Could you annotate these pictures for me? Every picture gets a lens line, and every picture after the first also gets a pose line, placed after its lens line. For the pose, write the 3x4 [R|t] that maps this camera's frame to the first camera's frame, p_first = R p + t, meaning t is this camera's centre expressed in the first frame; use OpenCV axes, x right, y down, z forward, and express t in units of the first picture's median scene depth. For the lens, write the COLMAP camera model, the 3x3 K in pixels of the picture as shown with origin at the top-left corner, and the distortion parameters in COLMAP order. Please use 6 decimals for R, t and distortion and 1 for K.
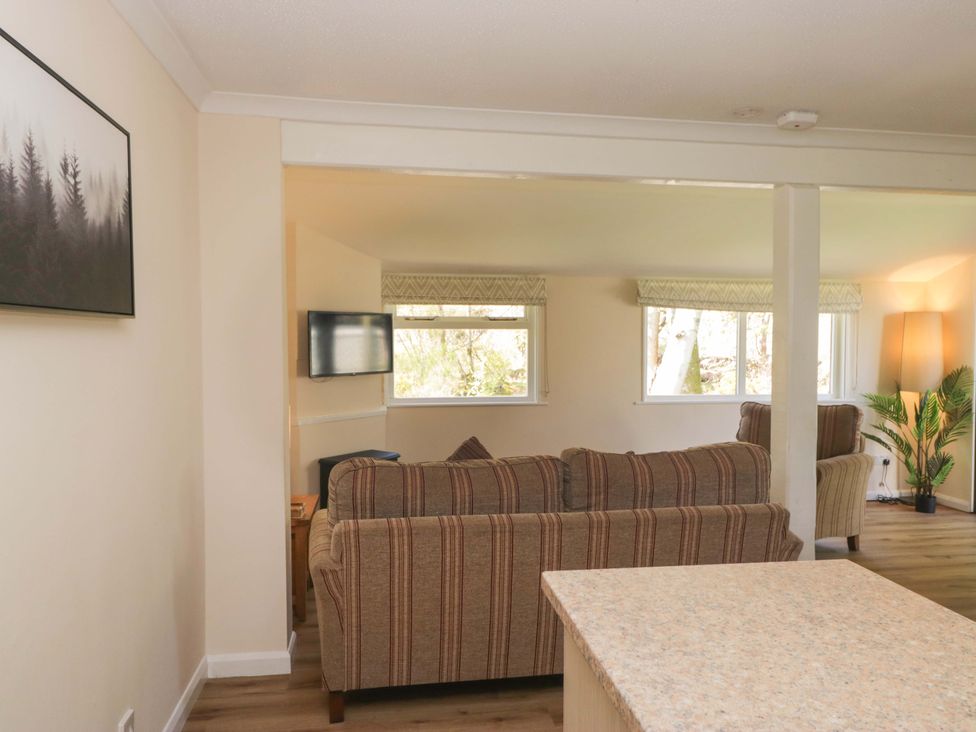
lens RADIAL K [[712.7, 0, 487.2], [0, 712.7, 359.0], [0, 0, 1]] dist [0.012998, -0.000949]
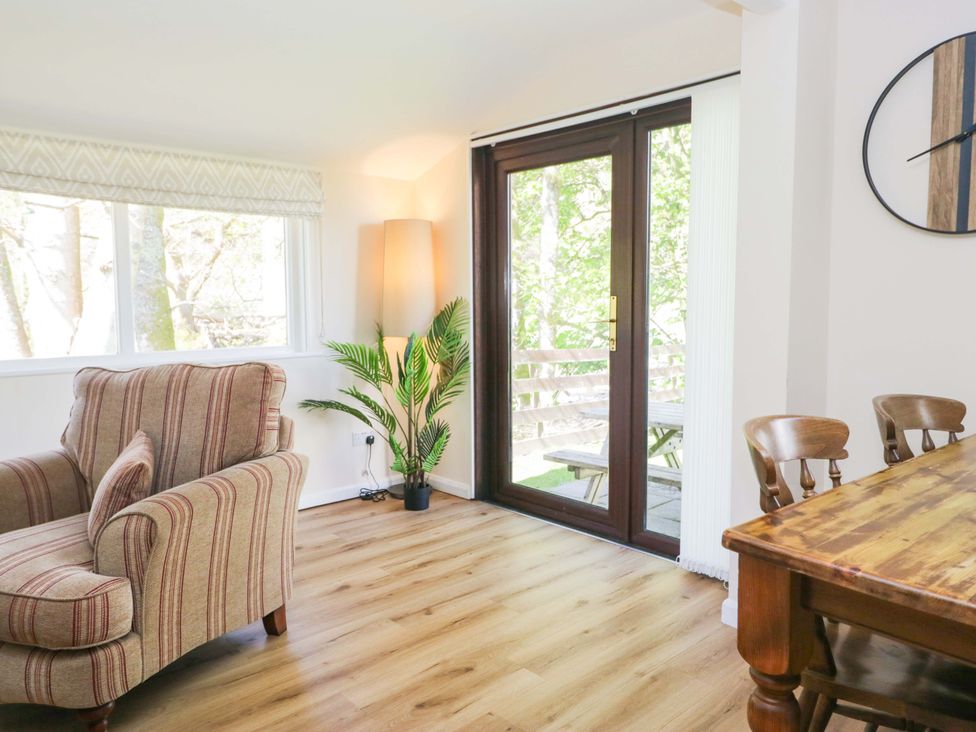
lens RADIAL K [[712.7, 0, 487.2], [0, 712.7, 359.0], [0, 0, 1]] dist [0.012998, -0.000949]
pose [[0.832926, -0.056313, 0.550512, 0.293934], [0.025995, 0.997692, 0.062726, 0.027094], [-0.552774, -0.037936, 0.832467, 0.389382]]
